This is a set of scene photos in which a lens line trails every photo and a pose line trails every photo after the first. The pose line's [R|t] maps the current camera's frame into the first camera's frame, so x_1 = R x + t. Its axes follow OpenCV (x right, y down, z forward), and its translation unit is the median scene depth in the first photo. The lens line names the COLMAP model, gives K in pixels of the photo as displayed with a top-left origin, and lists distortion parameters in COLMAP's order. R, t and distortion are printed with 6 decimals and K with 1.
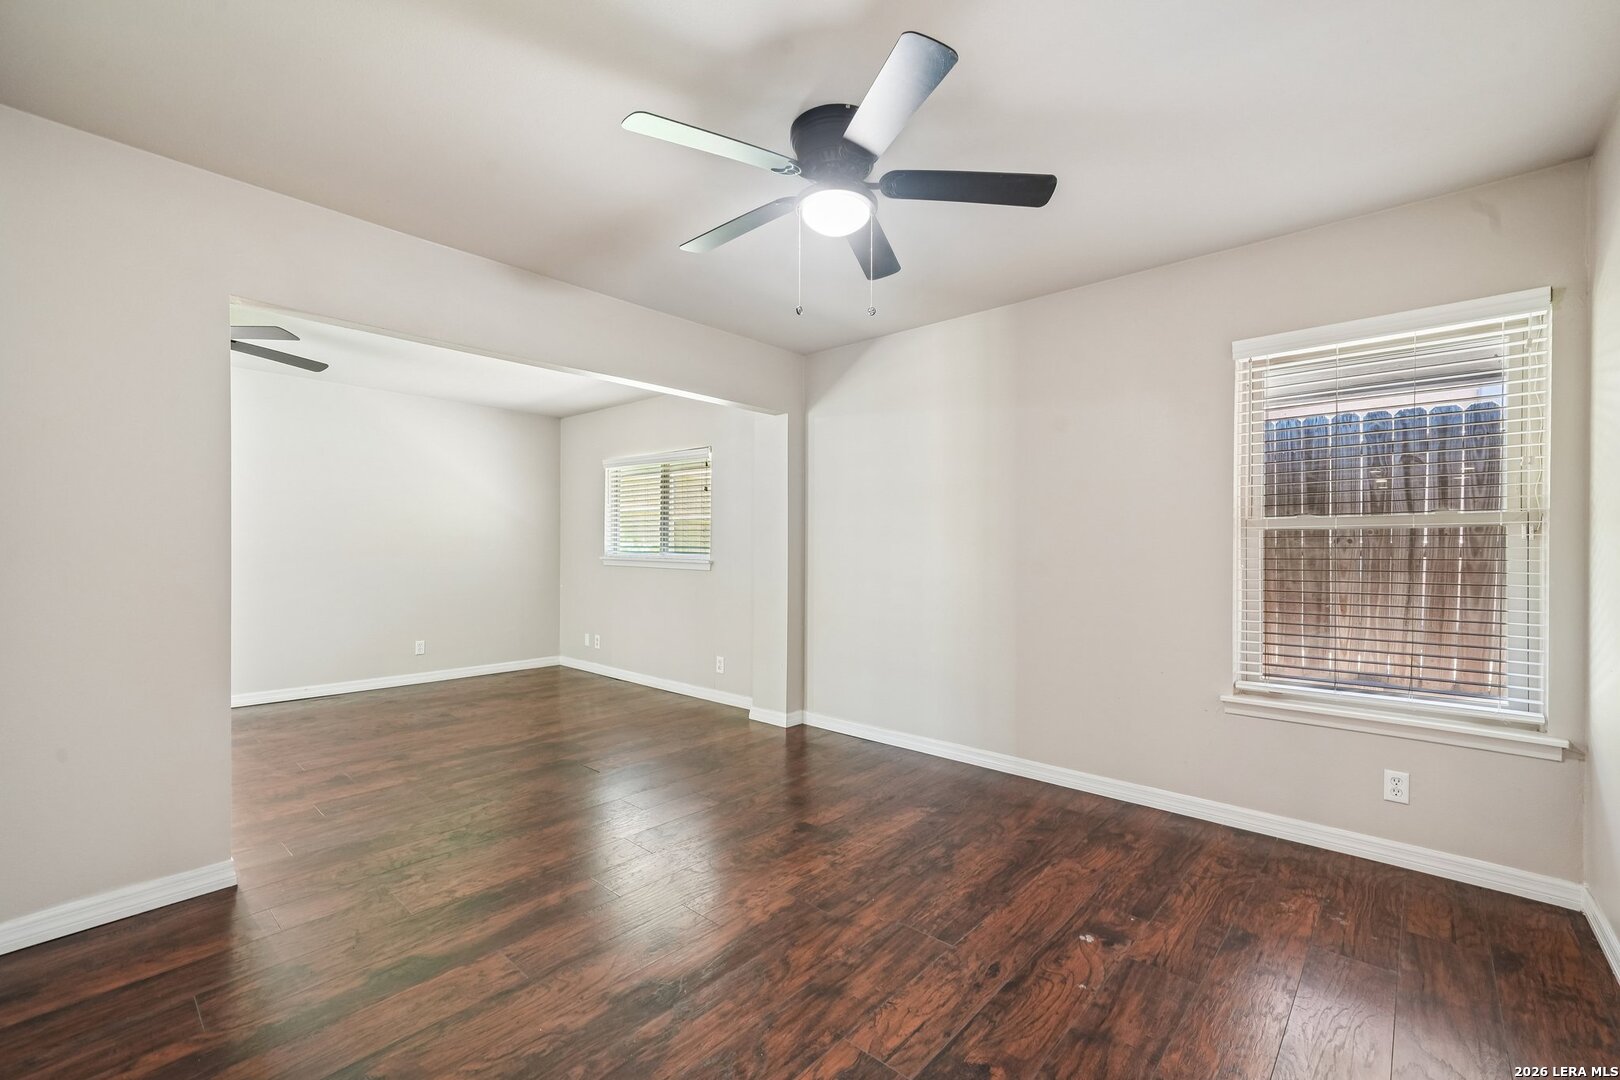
lens RADIAL K [[698.8, 0, 812.4], [0, 698.8, 544.8], [0, 0, 1]] dist [0.002524, 0.000357]
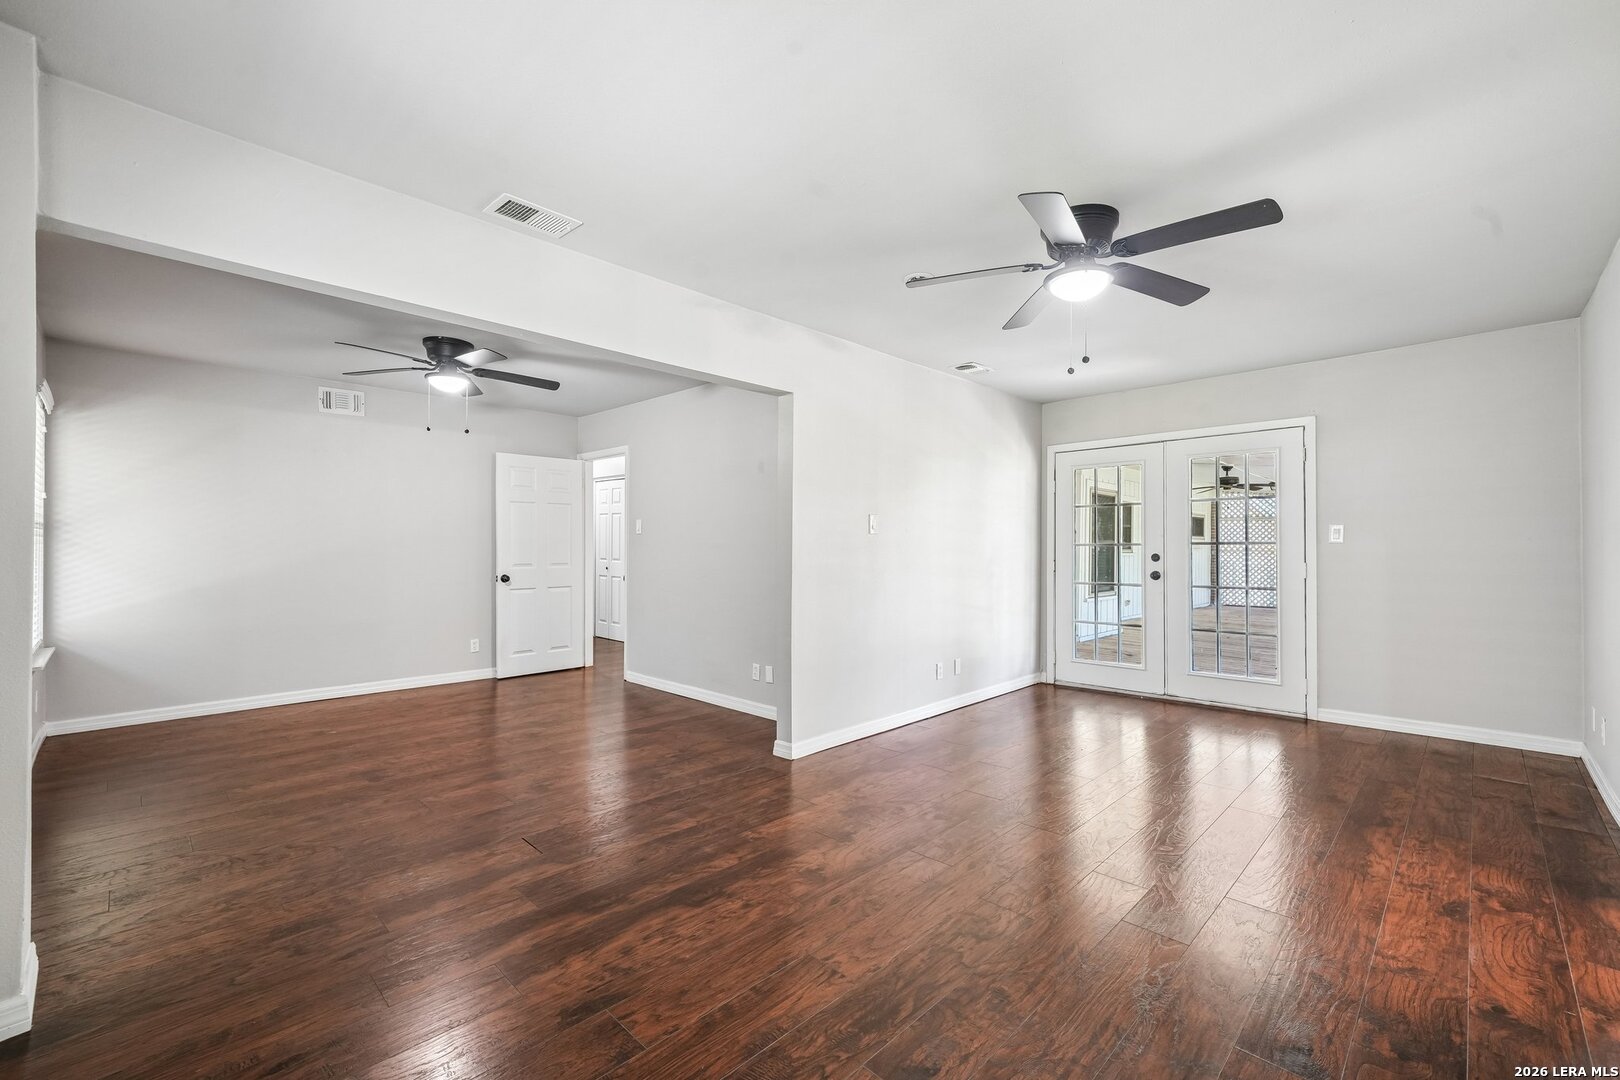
lens RADIAL K [[698.8, 0, 813.4], [0, 698.8, 541.6], [0, 0, 1]] dist [0.002524, 0.000357]
pose [[-0.999058, -0.006164, 0.042962, -0.680186], [-0.006779, 0.999877, -0.014171, 0.004560], [-0.042869, -0.014449, -0.998976, 1.825780]]
